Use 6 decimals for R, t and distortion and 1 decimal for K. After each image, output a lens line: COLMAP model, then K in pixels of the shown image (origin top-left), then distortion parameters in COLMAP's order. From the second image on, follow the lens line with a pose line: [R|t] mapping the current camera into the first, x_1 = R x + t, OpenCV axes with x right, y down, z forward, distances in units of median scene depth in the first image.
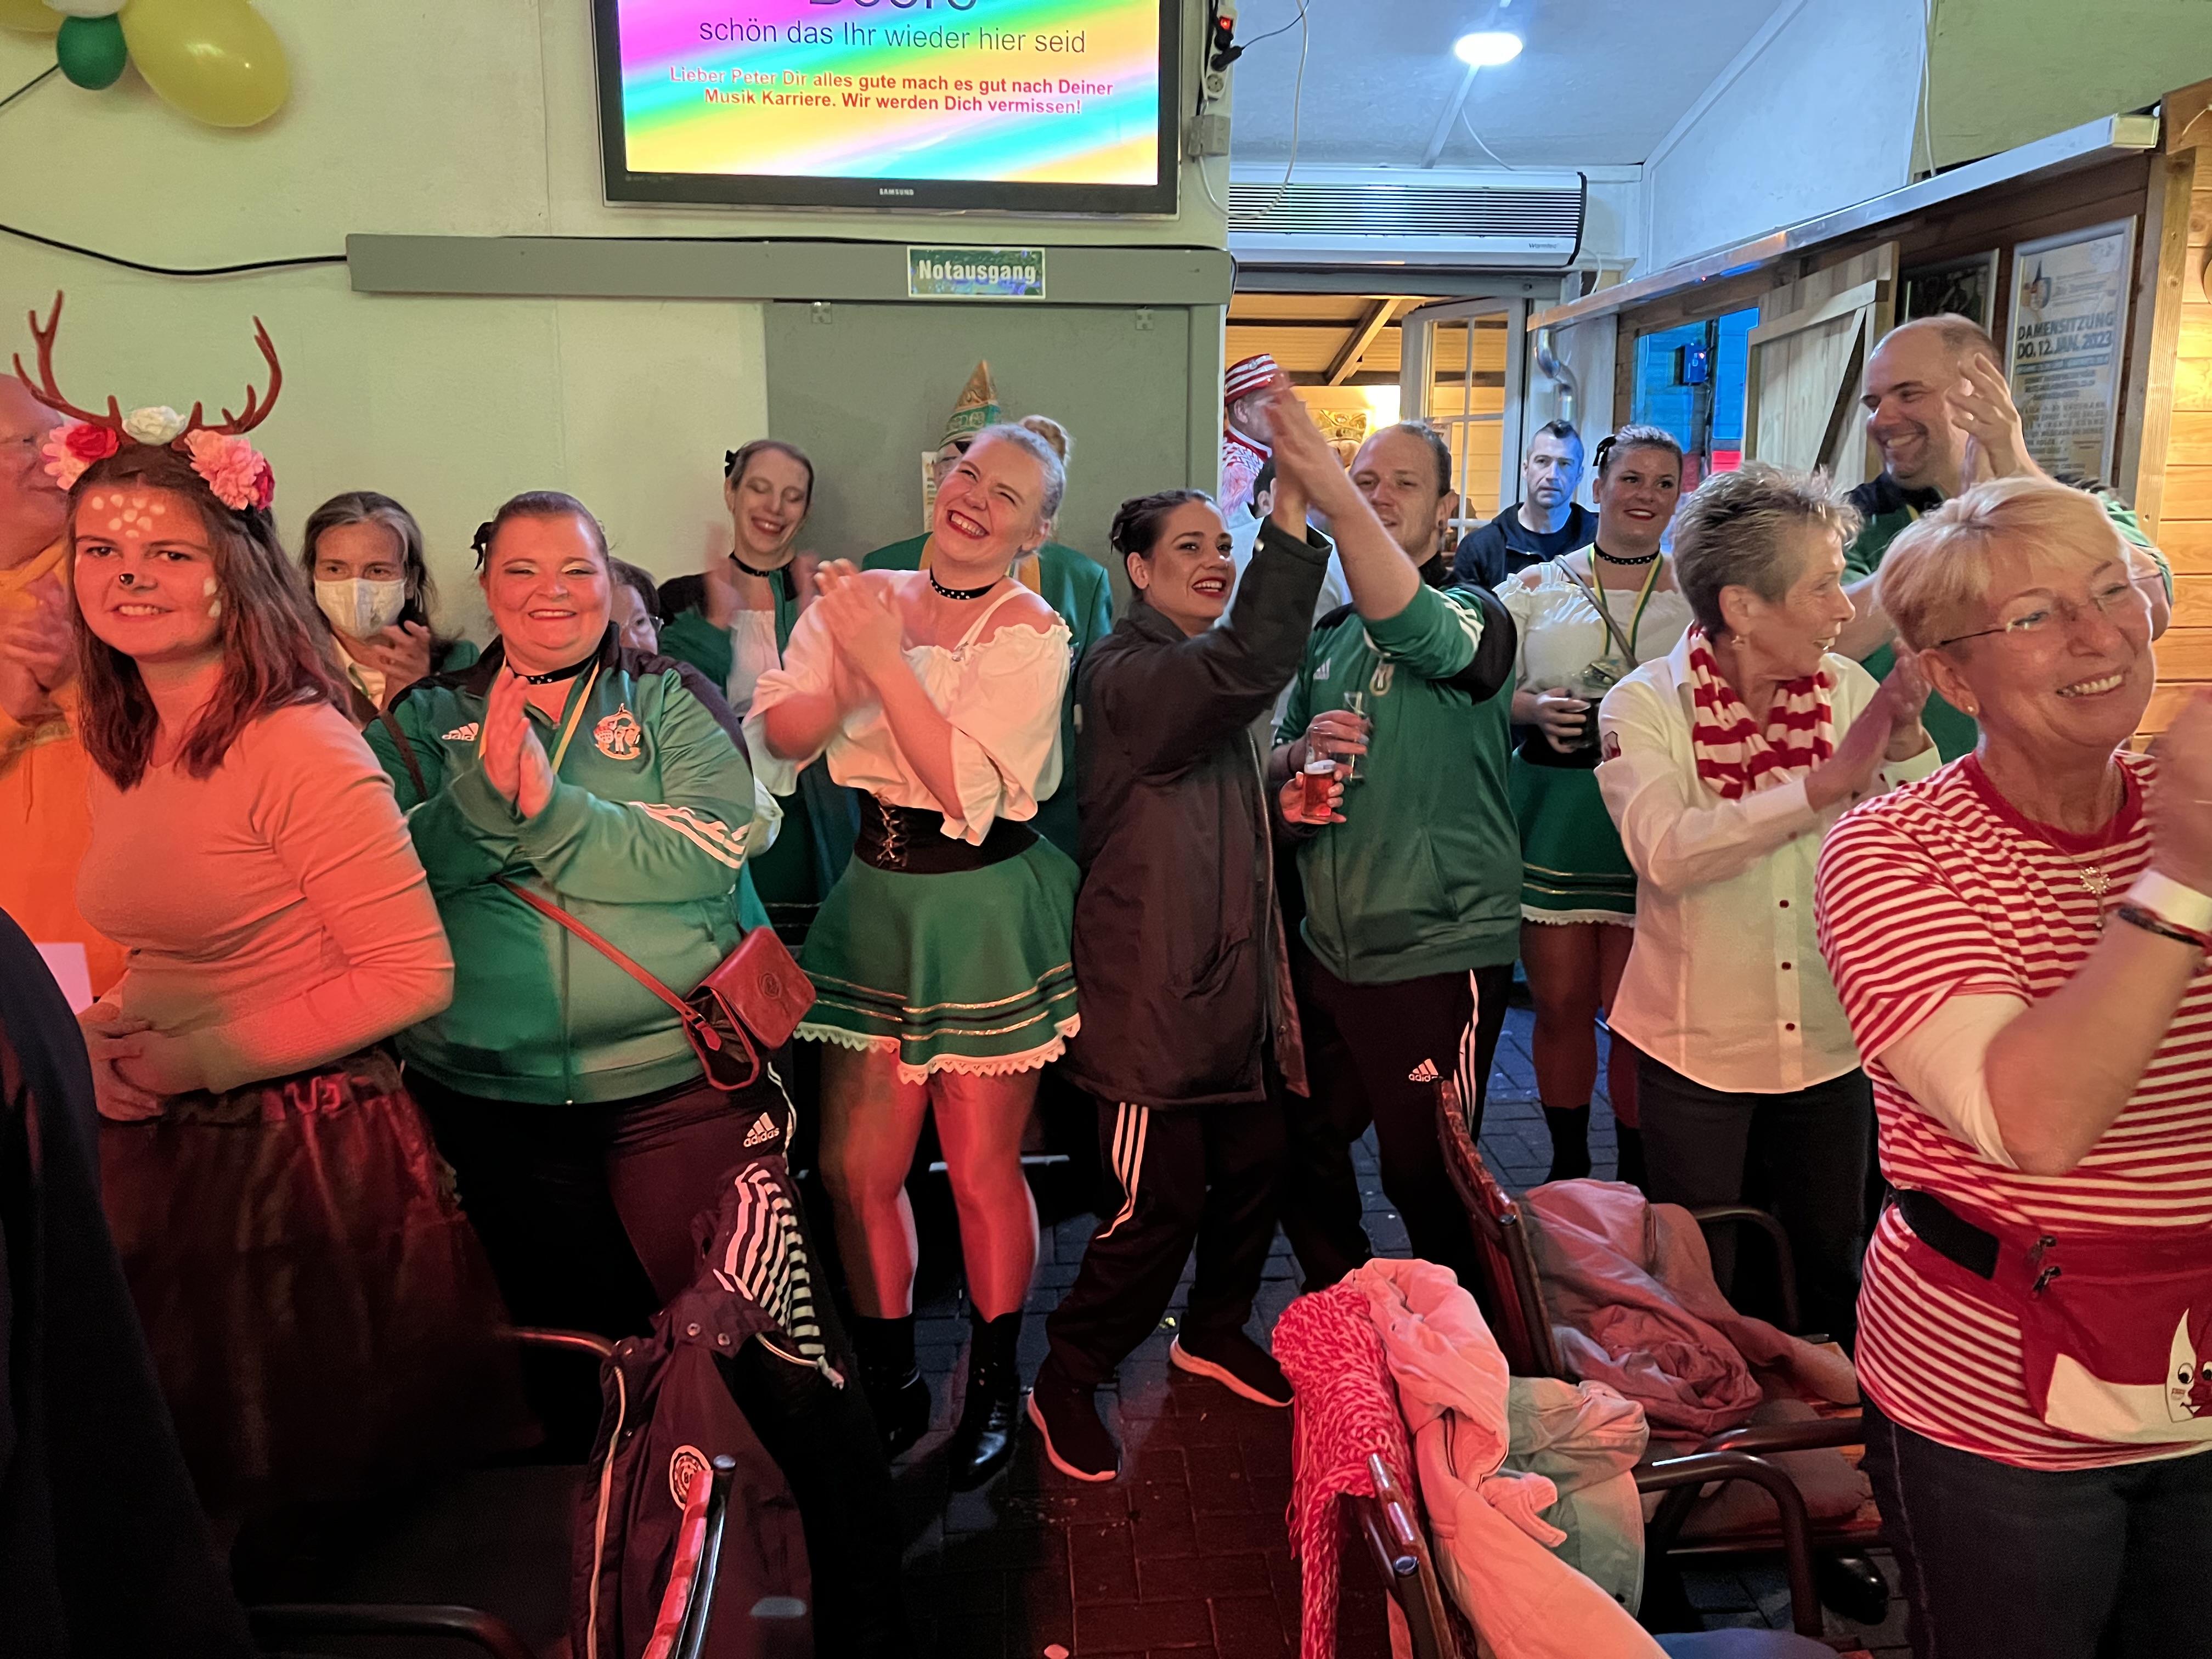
lens RADIAL K [[1651.0, 0, 1104.9], [0, 1651.0, 839.8], [0, 0, 1]] dist [0.058282, -0.063921]
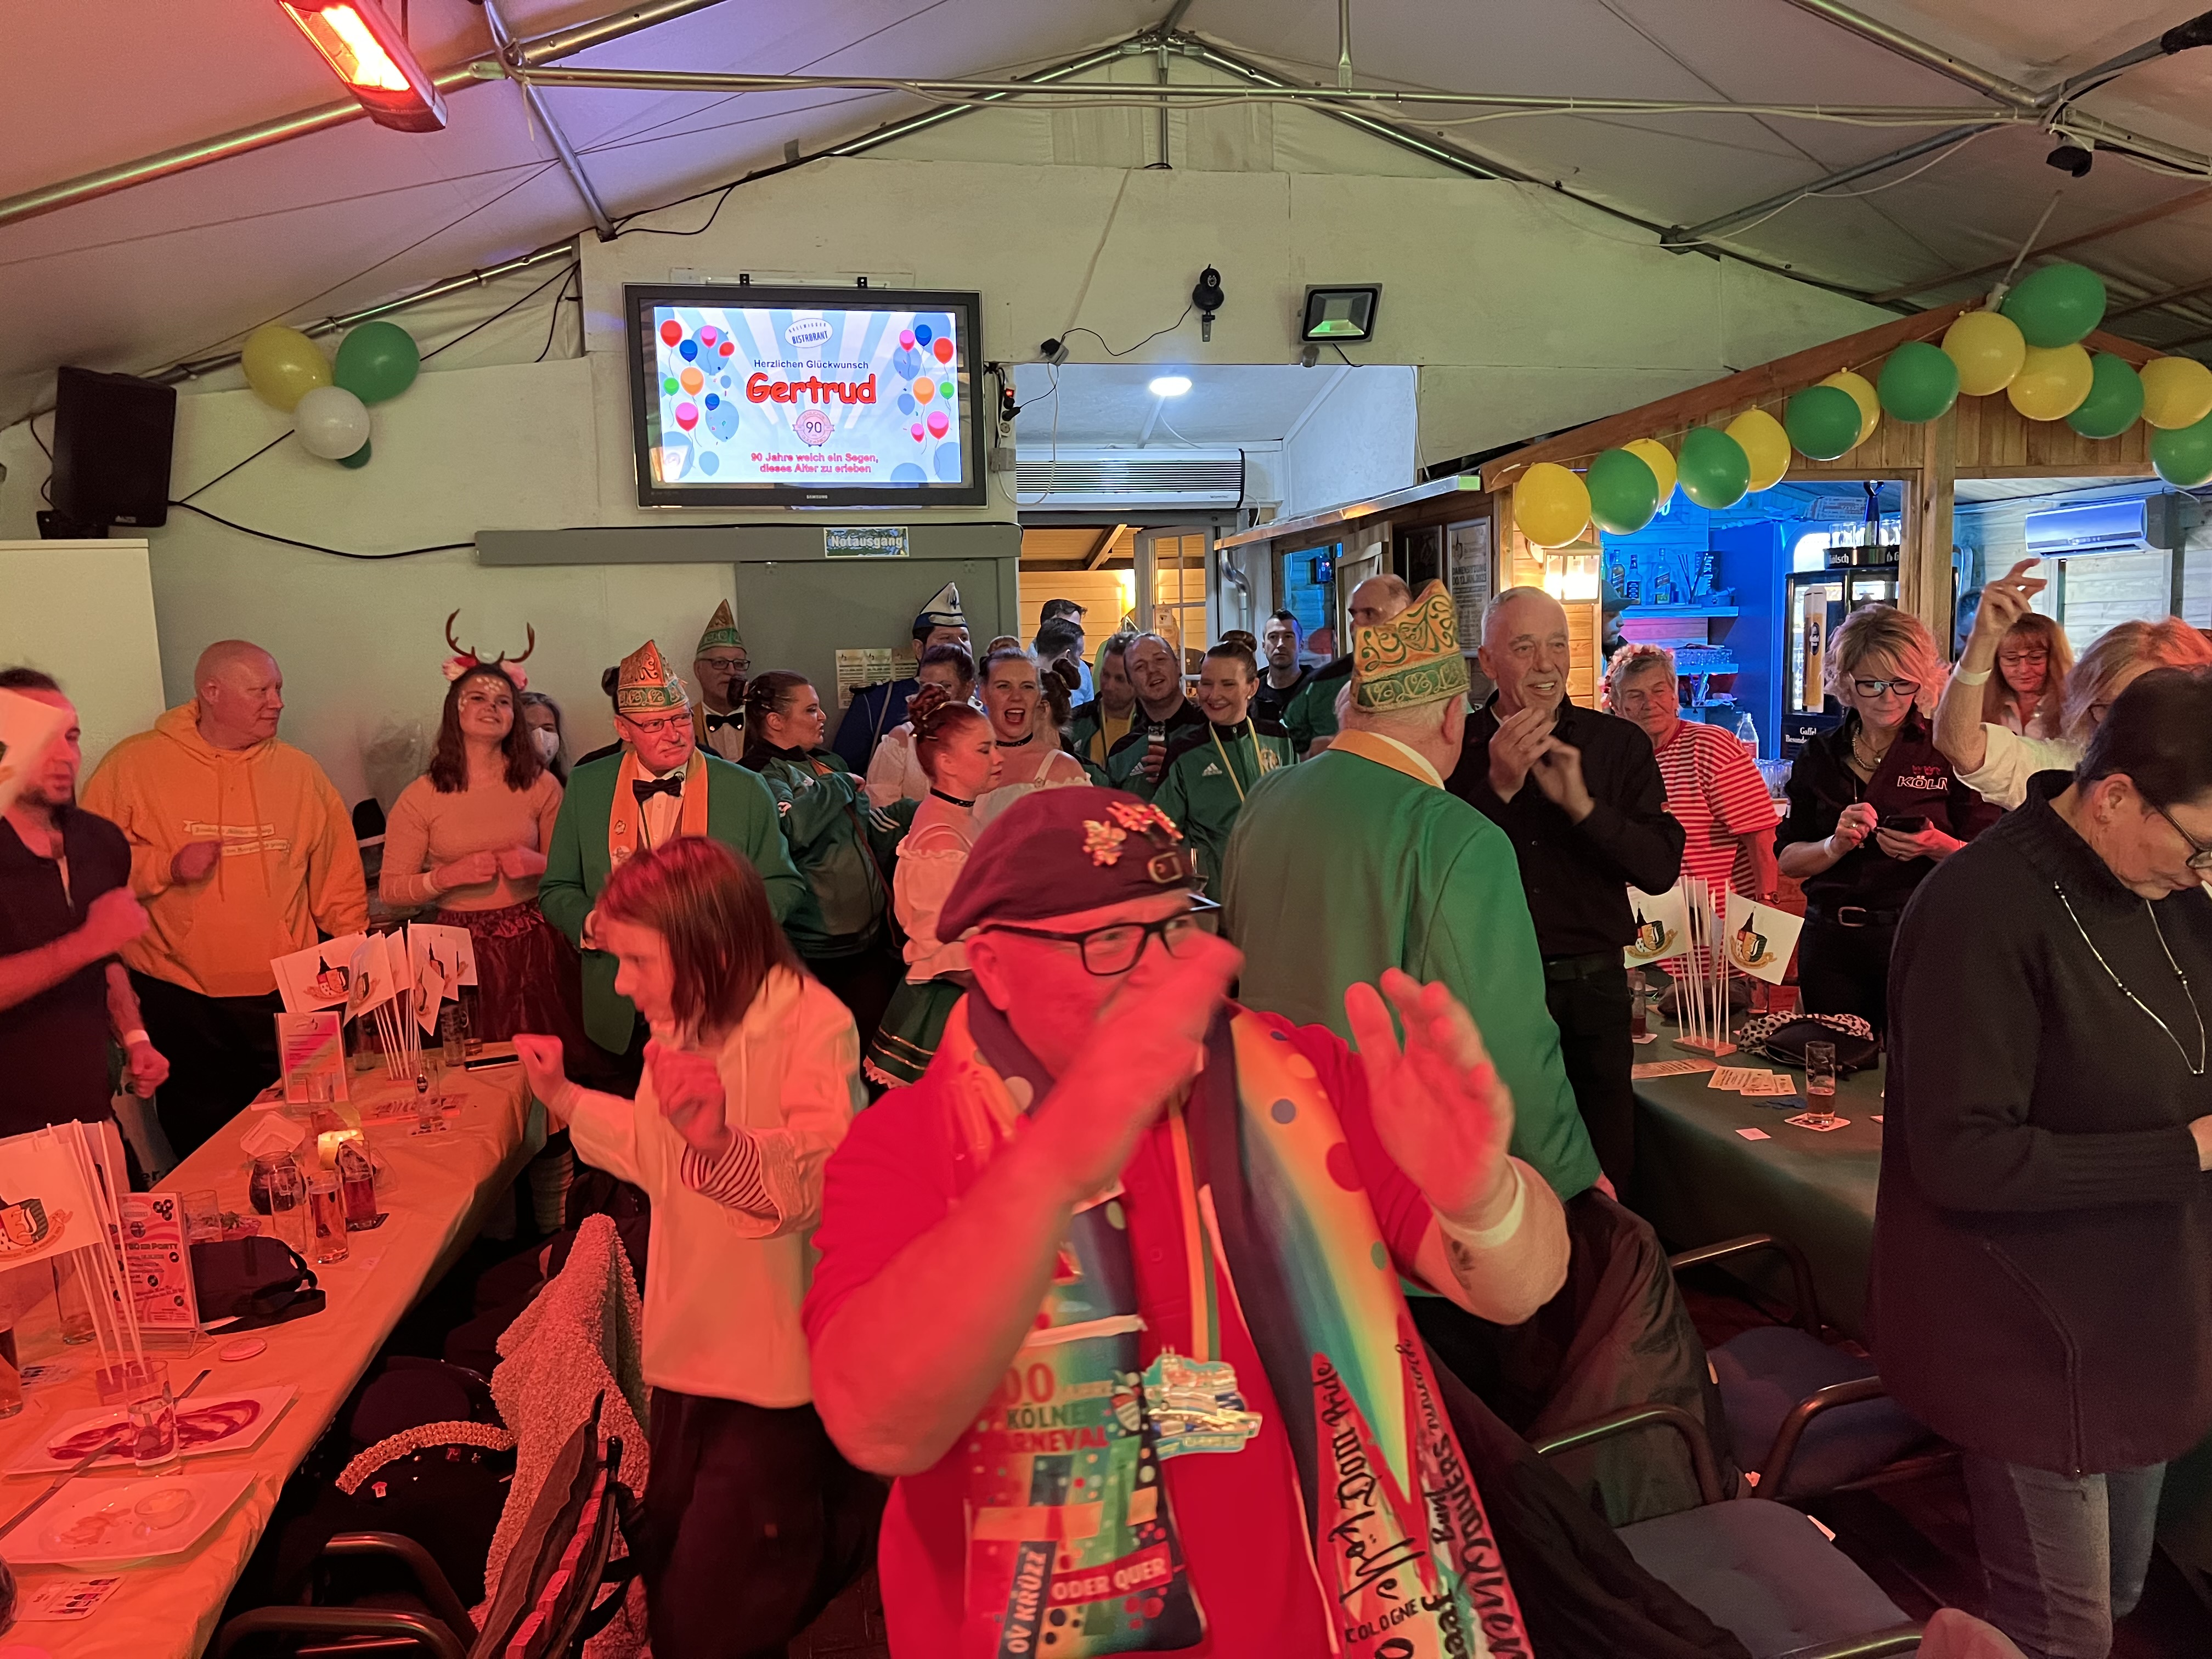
lens RADIAL K [[1651.0, 0, 1104.9], [0, 1651.0, 839.8], [0, 0, 1]] dist [0.058282, -0.063921]
pose [[0.990263, -0.047864, 0.130720, -0.071583], [0.059317, 0.994599, -0.085176, 0.104531], [-0.125938, 0.092100, 0.987754, -0.614009]]
